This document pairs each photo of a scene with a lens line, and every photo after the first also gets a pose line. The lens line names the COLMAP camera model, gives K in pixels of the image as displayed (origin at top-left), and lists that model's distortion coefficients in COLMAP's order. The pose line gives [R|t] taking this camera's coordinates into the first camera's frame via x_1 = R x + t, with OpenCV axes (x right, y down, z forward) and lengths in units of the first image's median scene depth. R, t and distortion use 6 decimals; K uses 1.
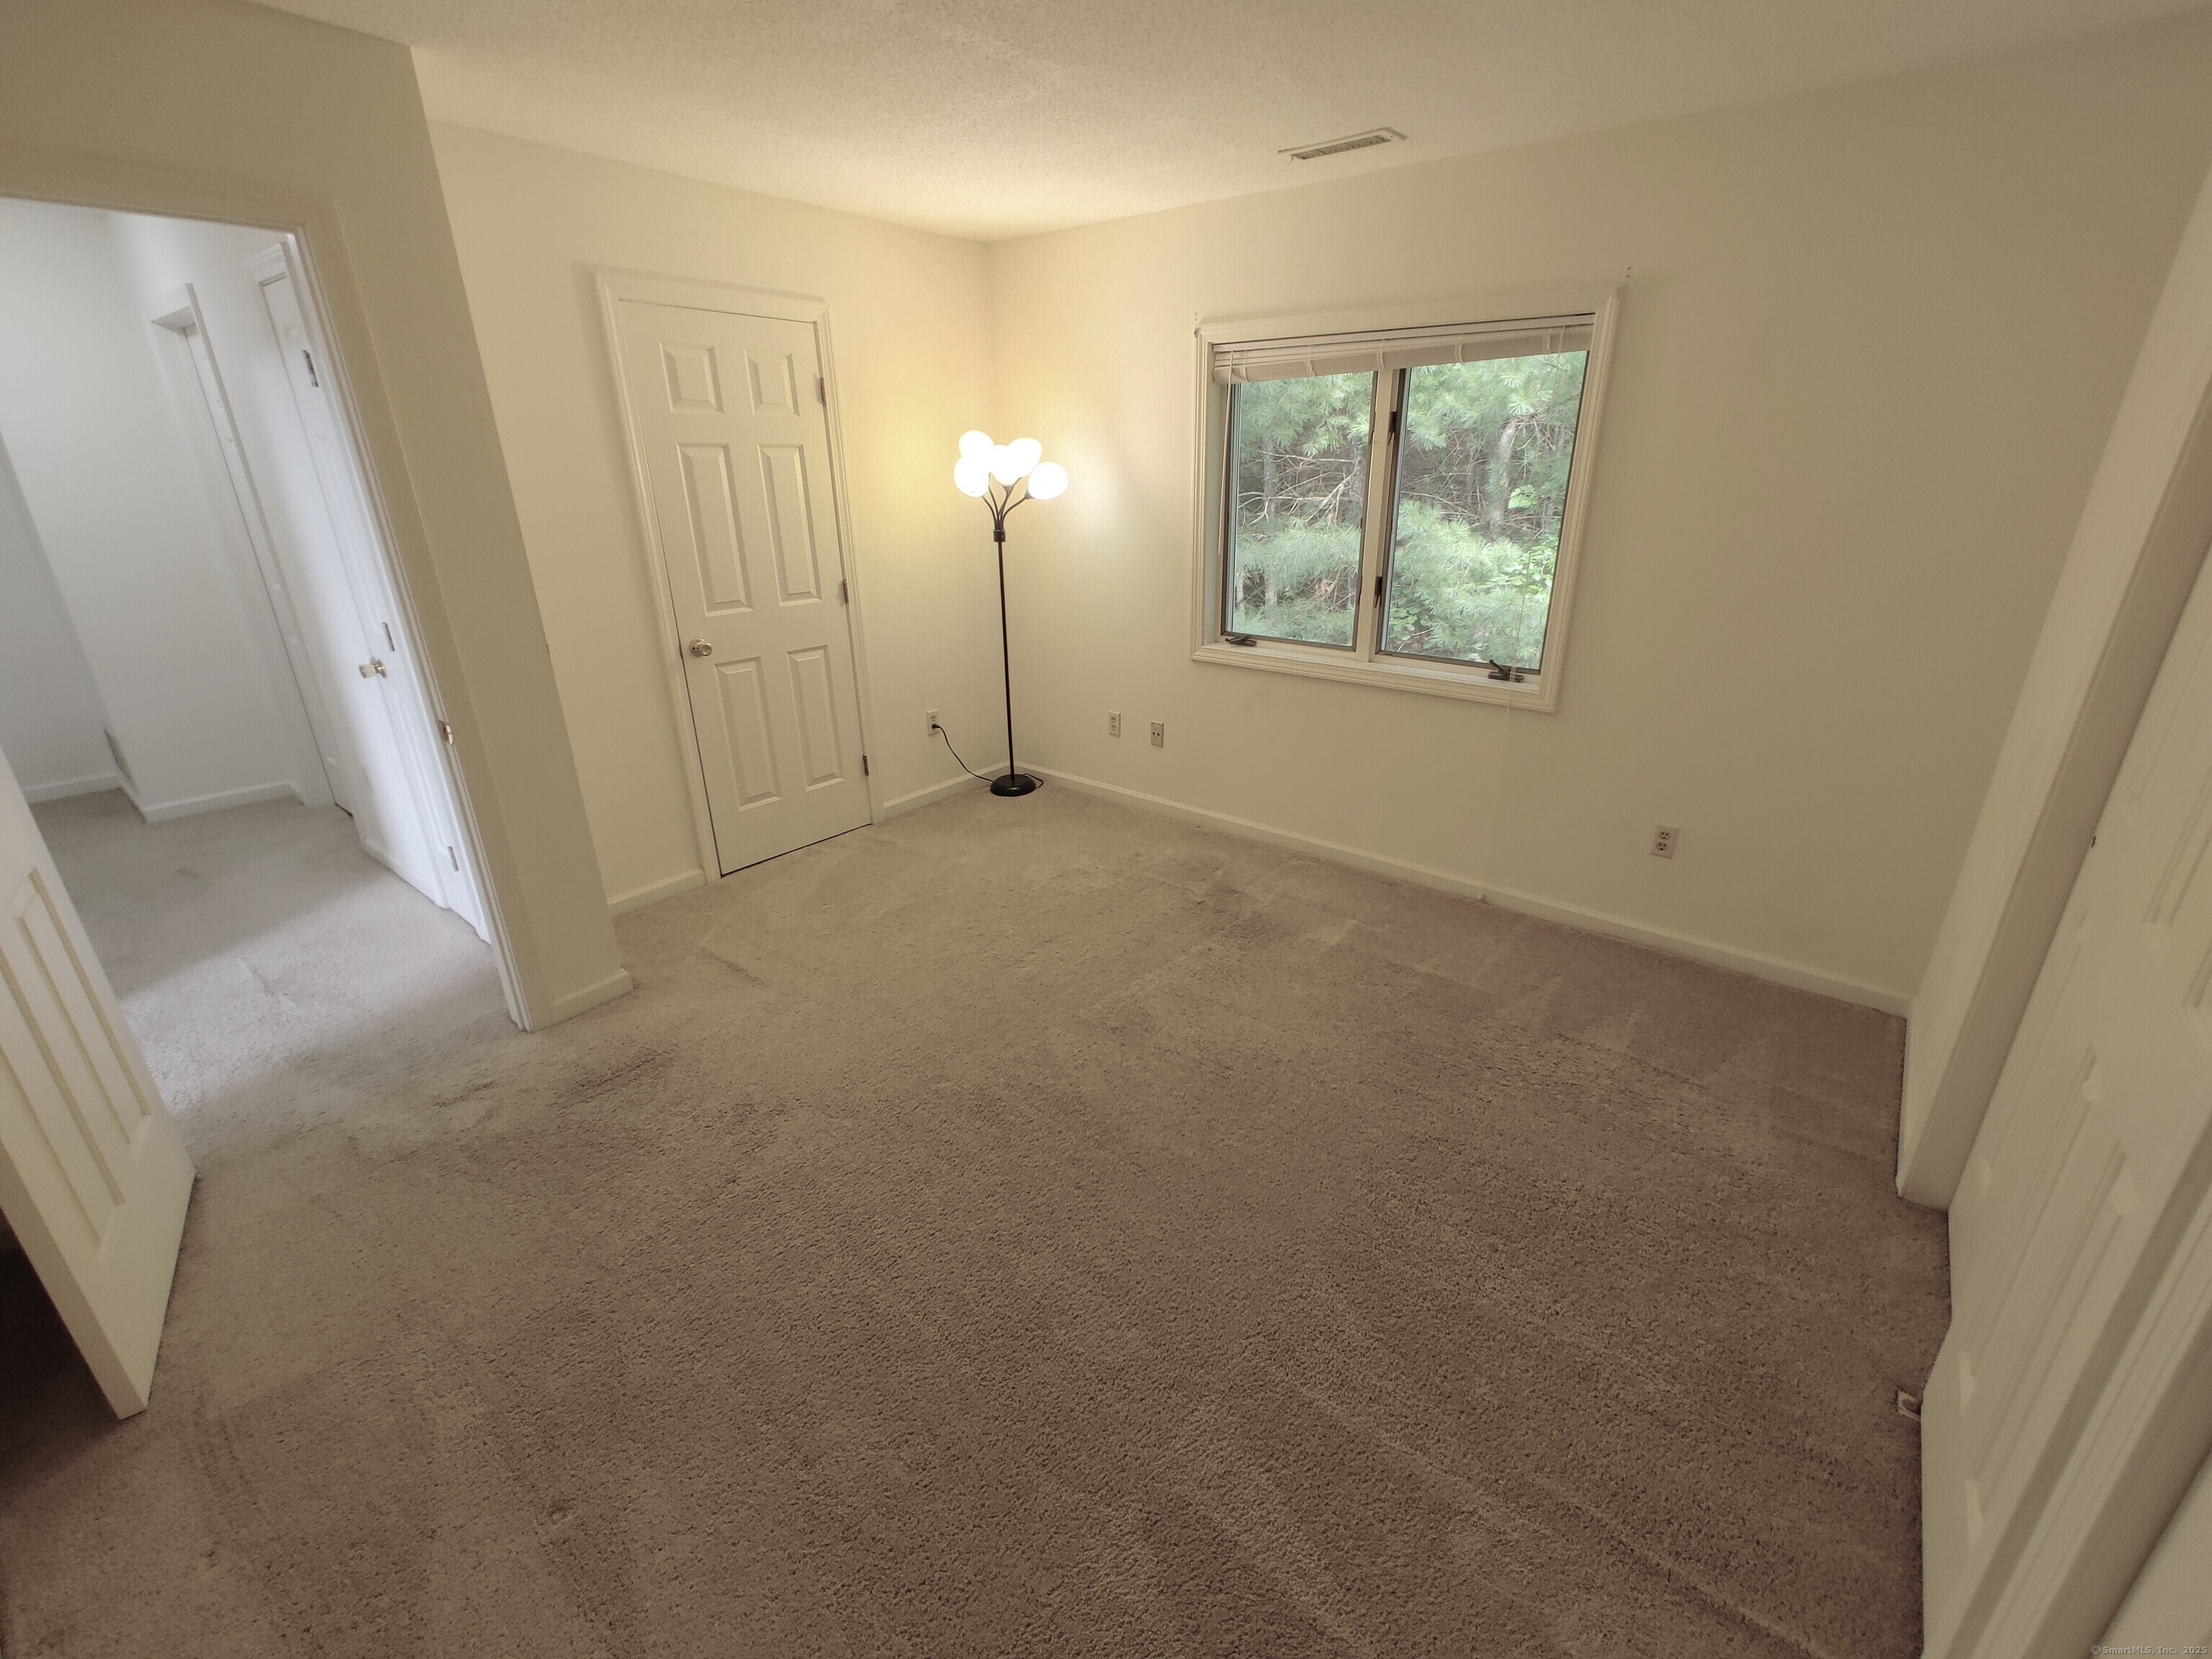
lens RADIAL K [[946.3, 0, 1120.7], [0, 946.3, 825.0], [0, 0, 1]] dist [0.003125, 0.000032]
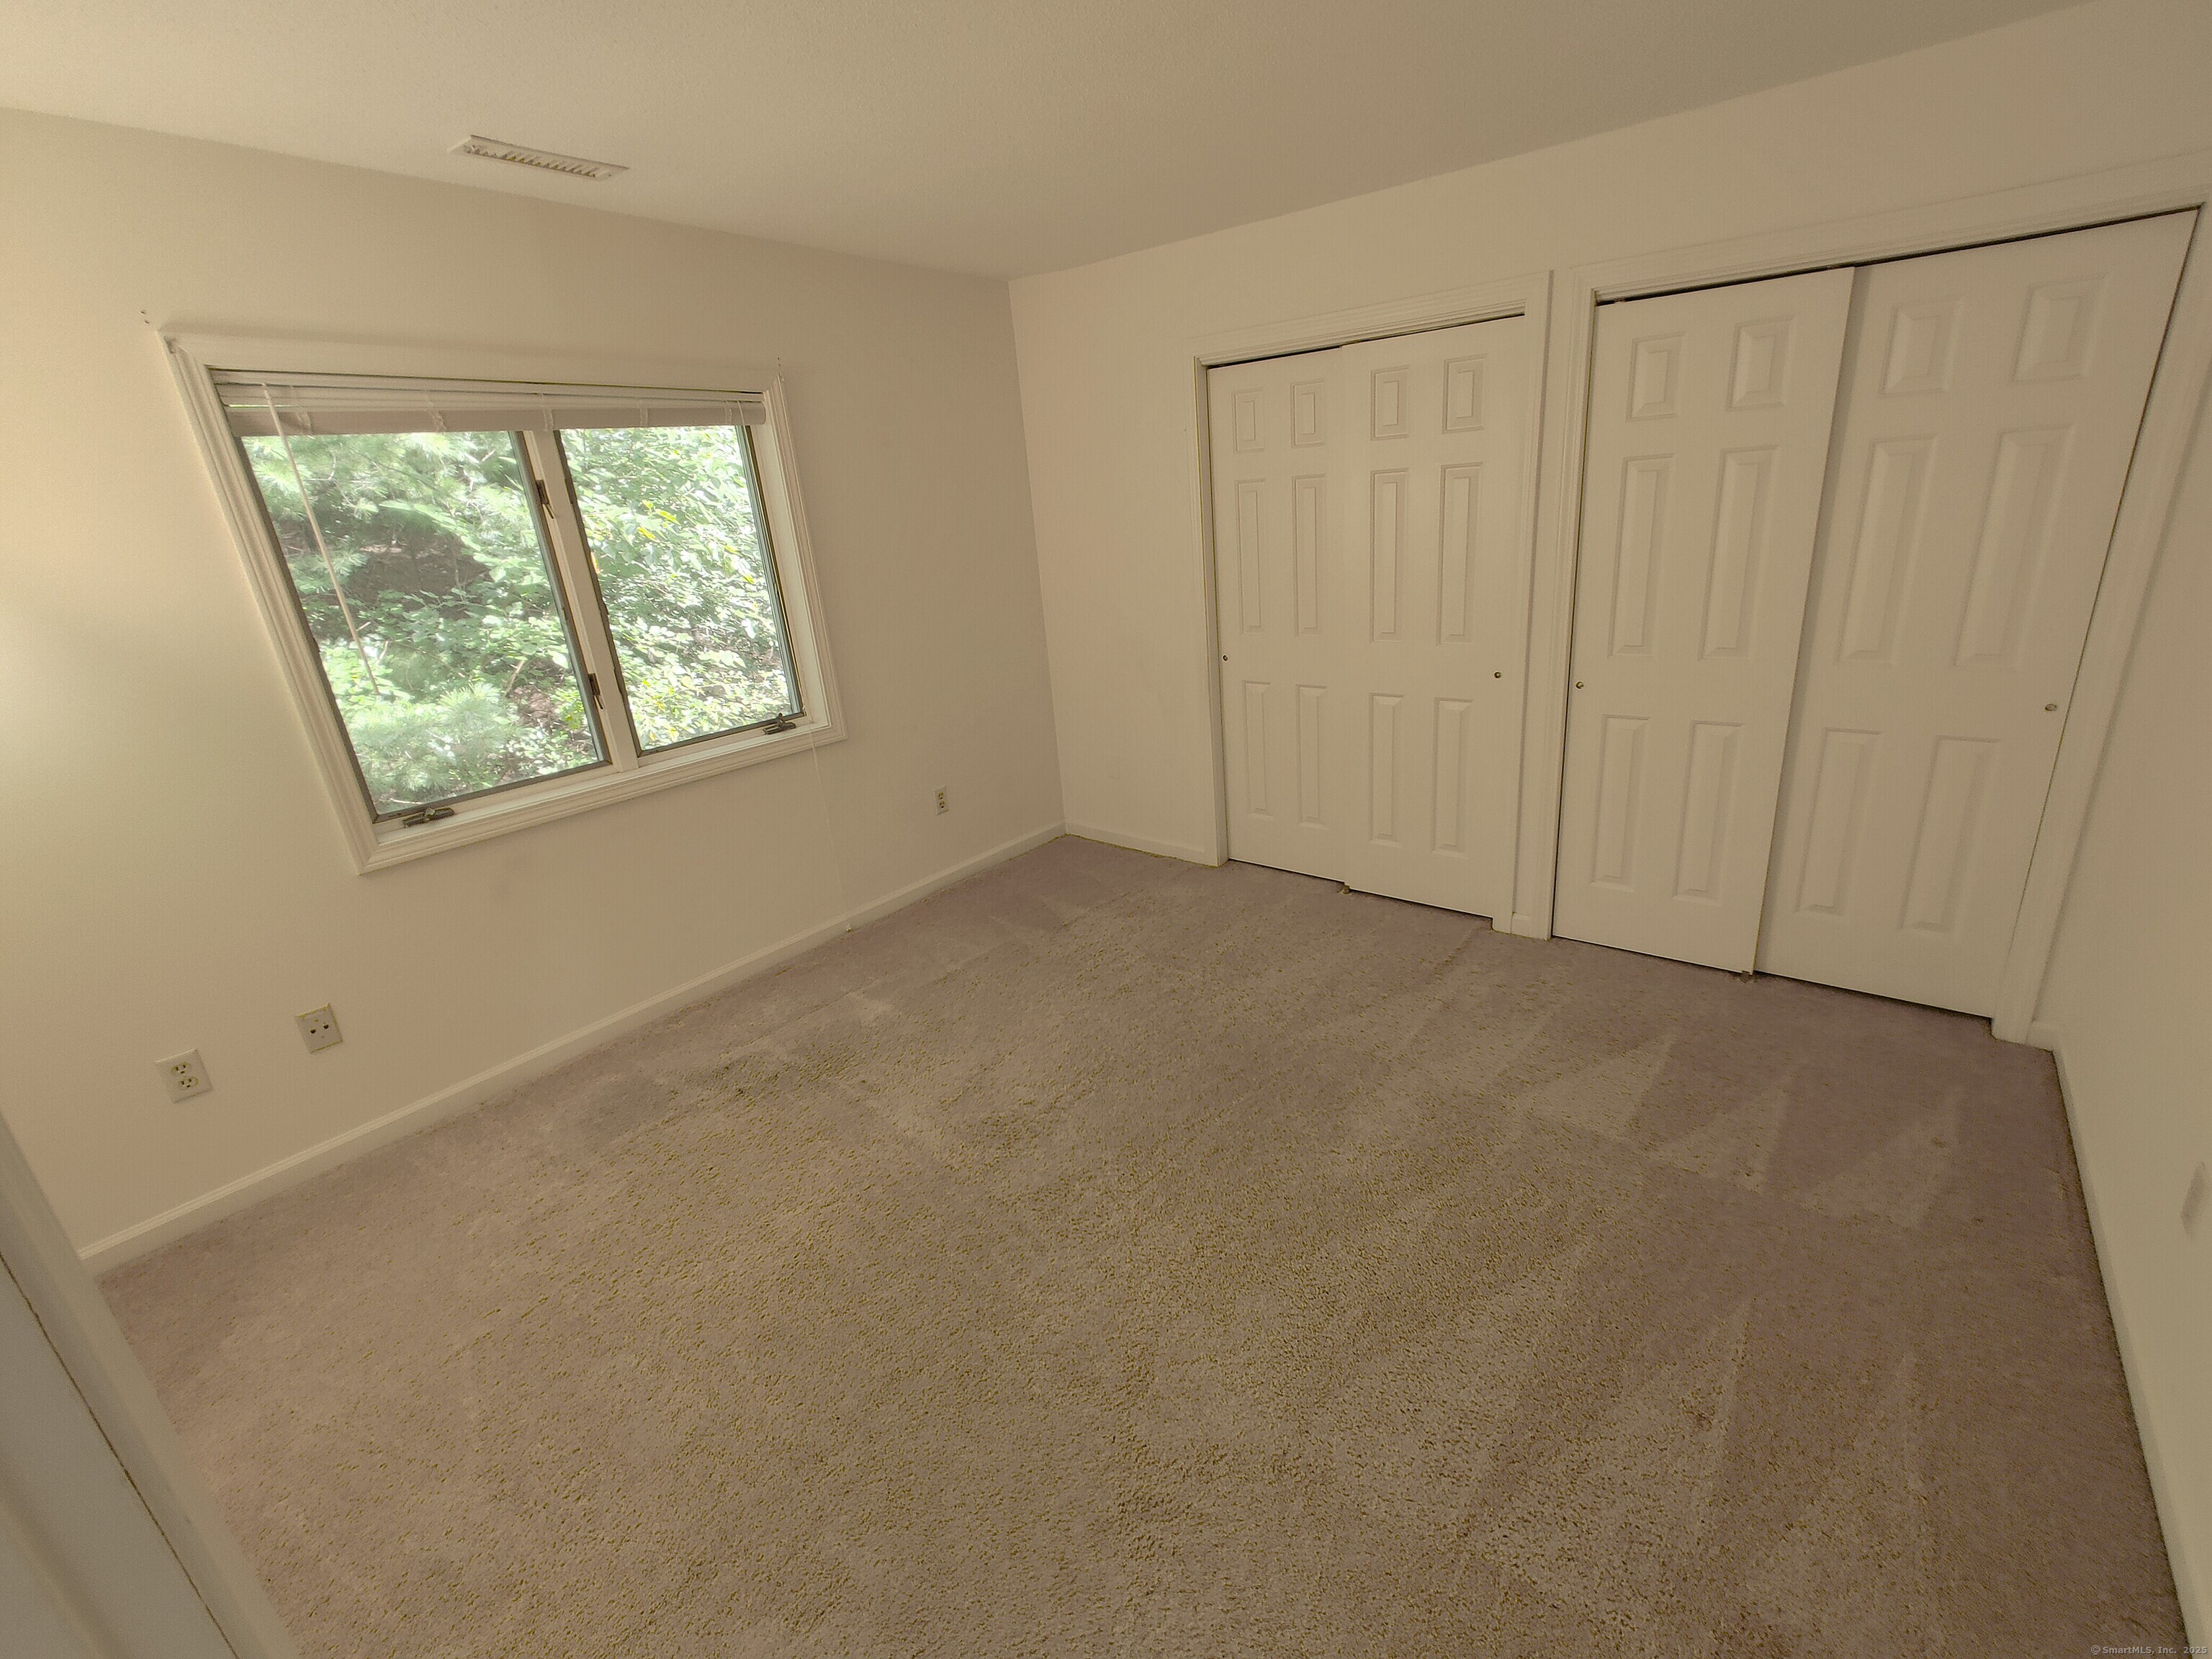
lens RADIAL K [[946.3, 0, 1118.4], [0, 946.3, 833.7], [0, 0, 1]] dist [0.003125, 0.000032]
pose [[-0.003054, -0.318422, 0.947944, -0.559843], [0.443367, 0.849252, 0.286699, -0.174484], [-0.896335, 0.421162, 0.138584, 0.521397]]
